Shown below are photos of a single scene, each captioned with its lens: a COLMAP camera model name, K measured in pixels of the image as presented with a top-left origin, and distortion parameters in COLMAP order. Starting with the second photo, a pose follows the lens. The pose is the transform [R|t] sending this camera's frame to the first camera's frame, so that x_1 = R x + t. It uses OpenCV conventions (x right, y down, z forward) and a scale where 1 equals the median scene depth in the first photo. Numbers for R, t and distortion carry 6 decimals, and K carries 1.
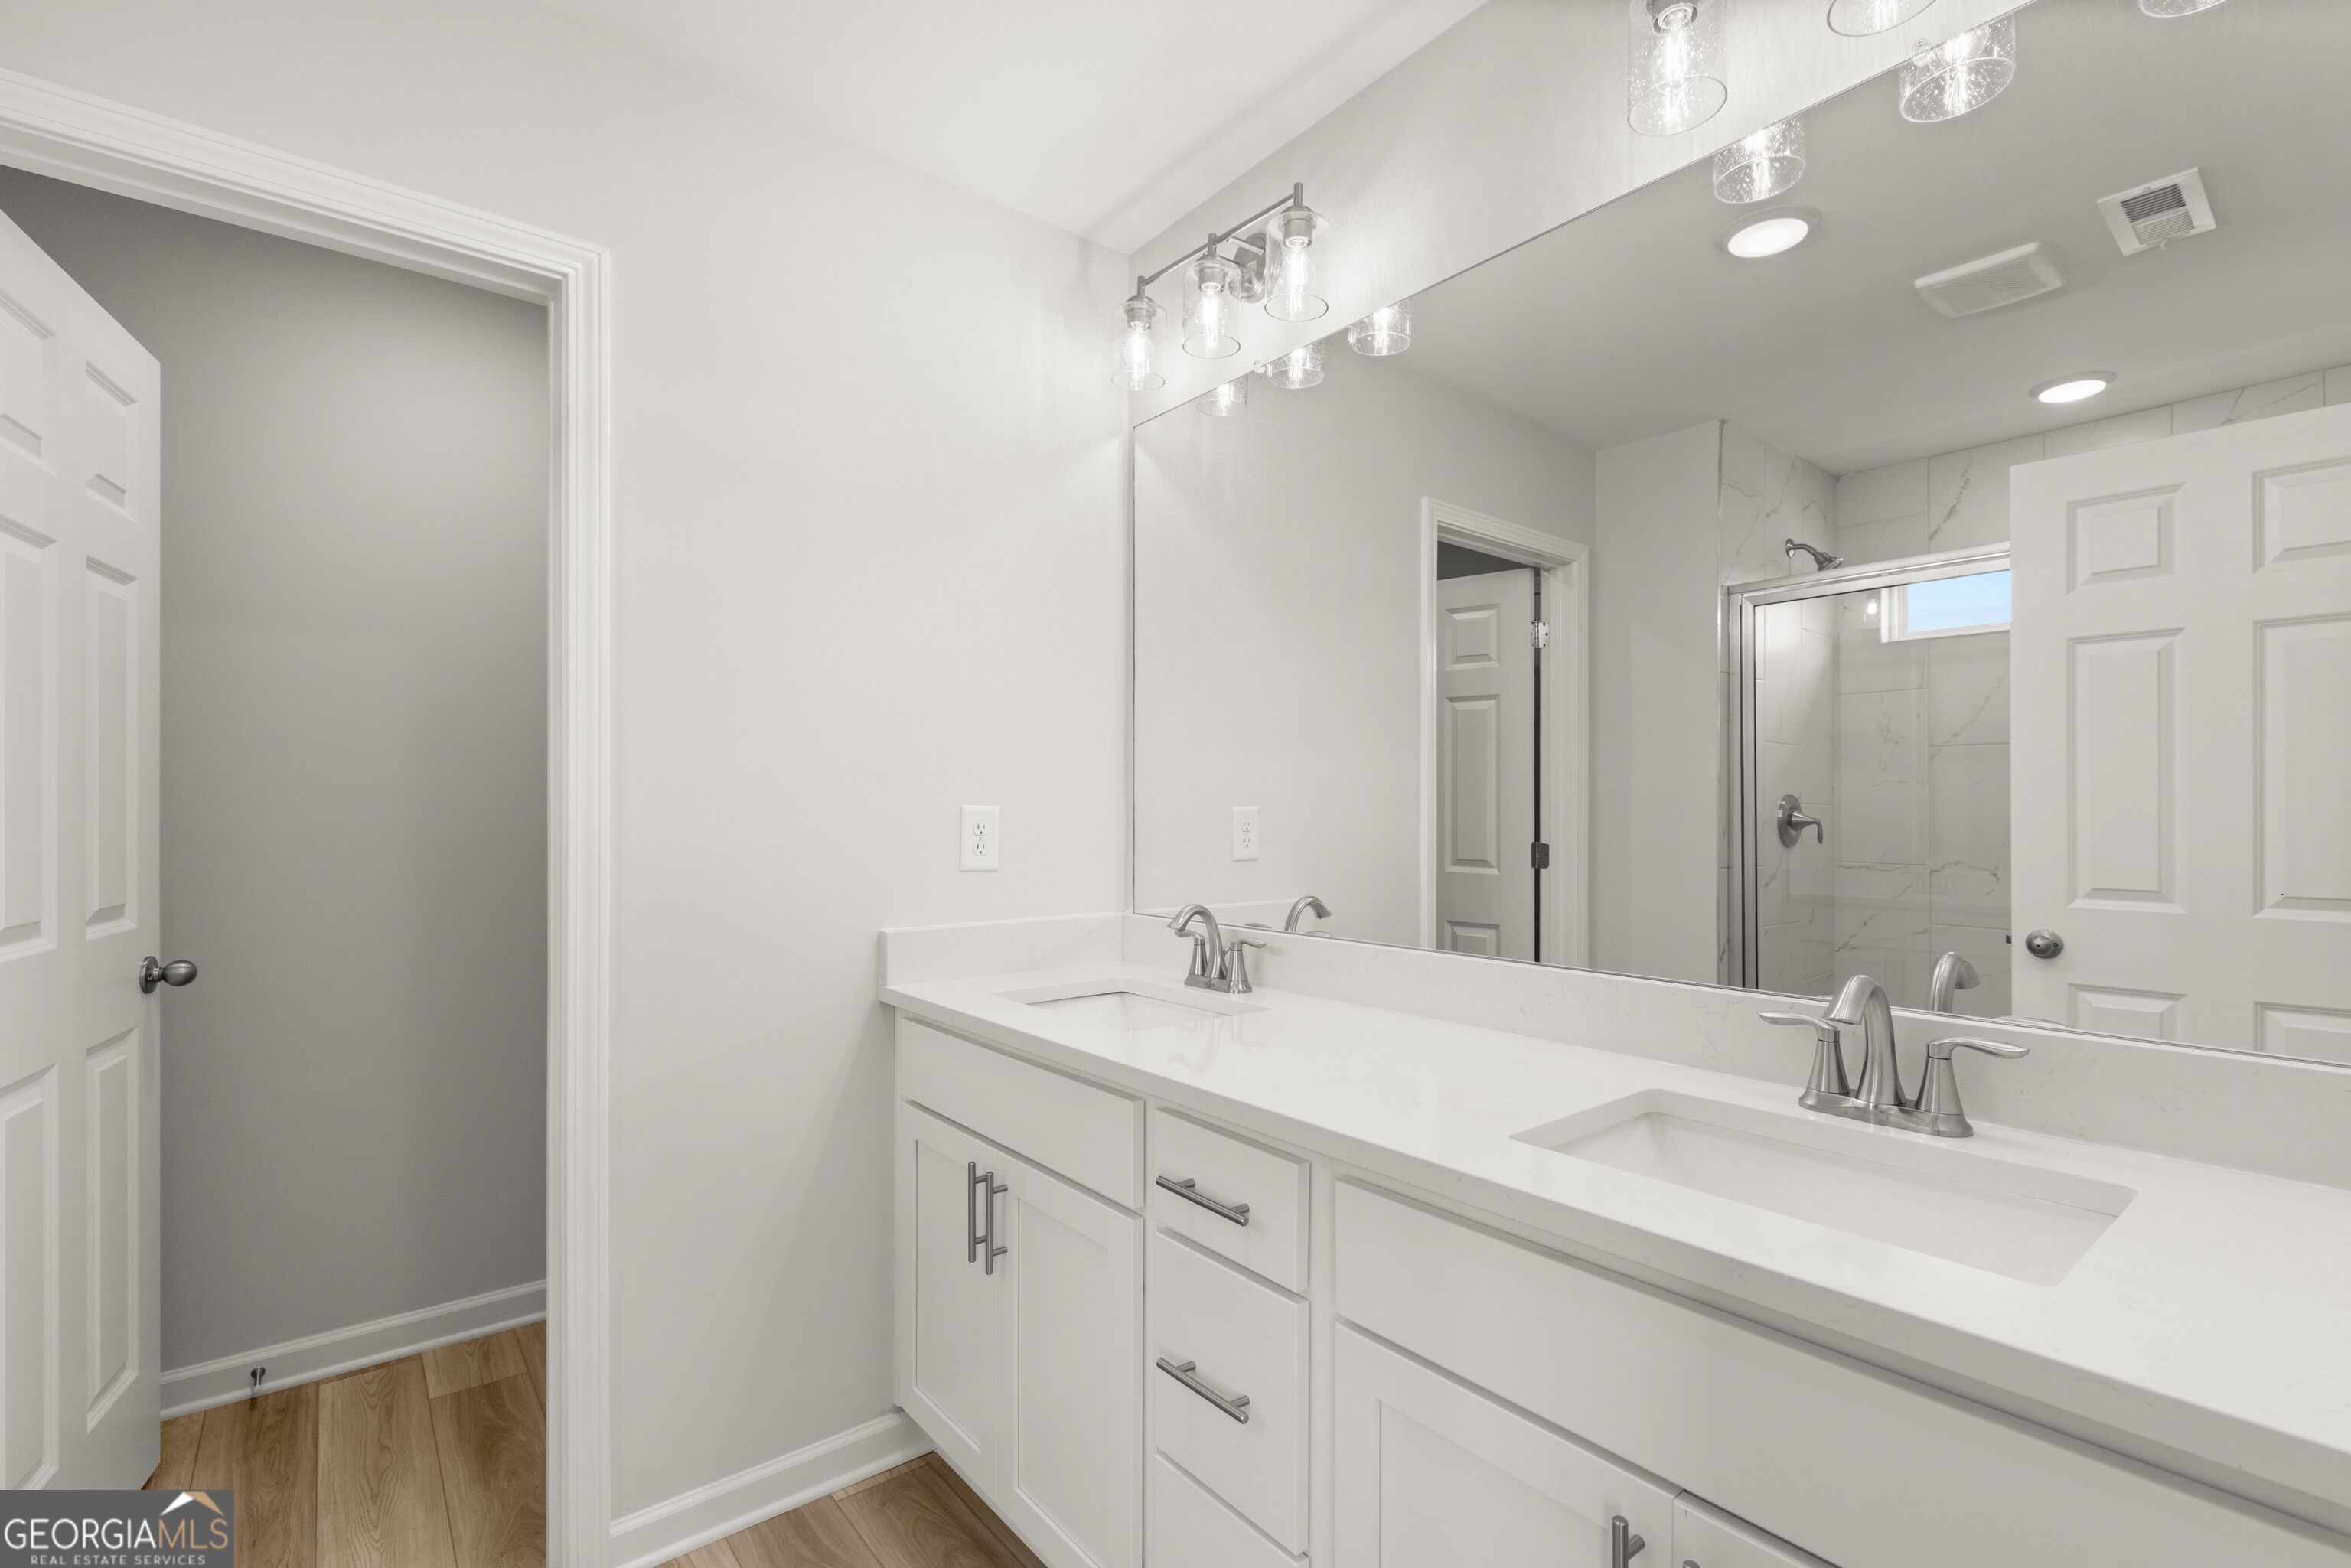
lens RADIAL K [[1060.0, 0, 1168.7], [0, 1060.0, 814.4], [0, 0, 1]] dist [0.001055, 0.000070]
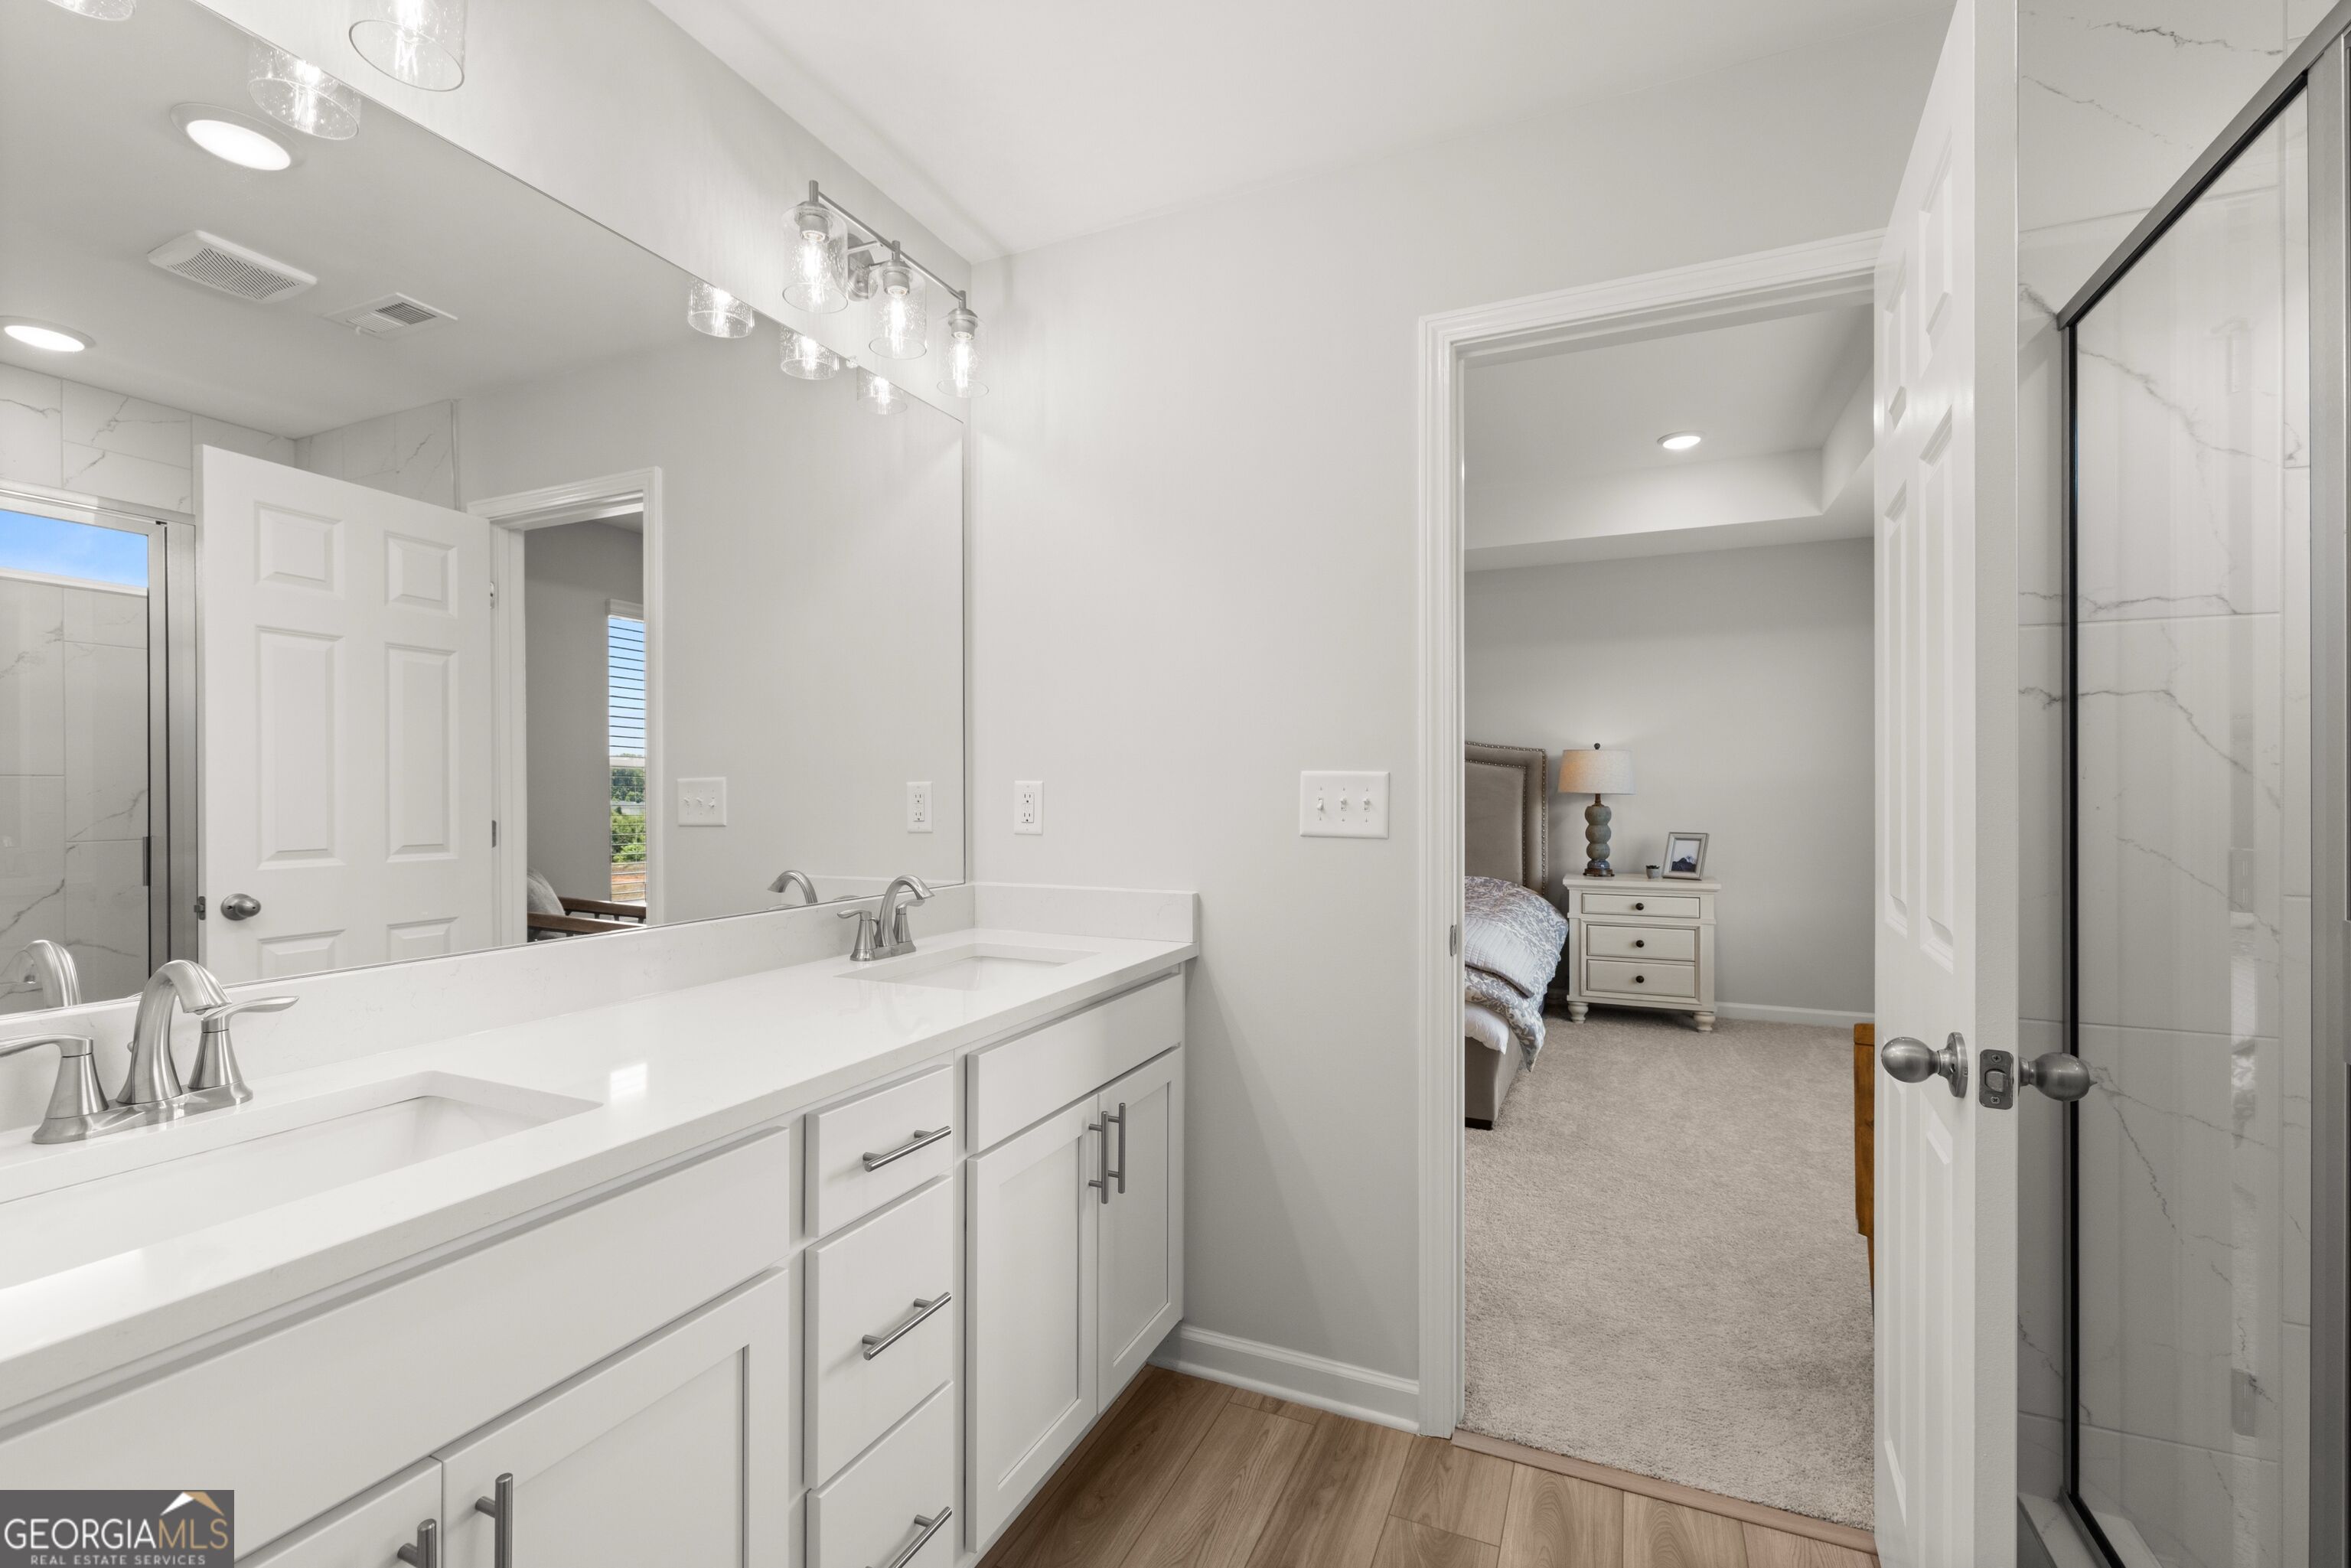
lens RADIAL K [[1017.3, 0, 1167.7], [0, 1017.3, 783.3], [0, 0, 1]] dist [-0.000228, -0.000100]
pose [[-0.451442, 0.002335, 0.892297, -0.583570], [-0.004550, 0.999978, -0.004919, -0.001705], [-0.892289, -0.006280, -0.451421, 0.715430]]
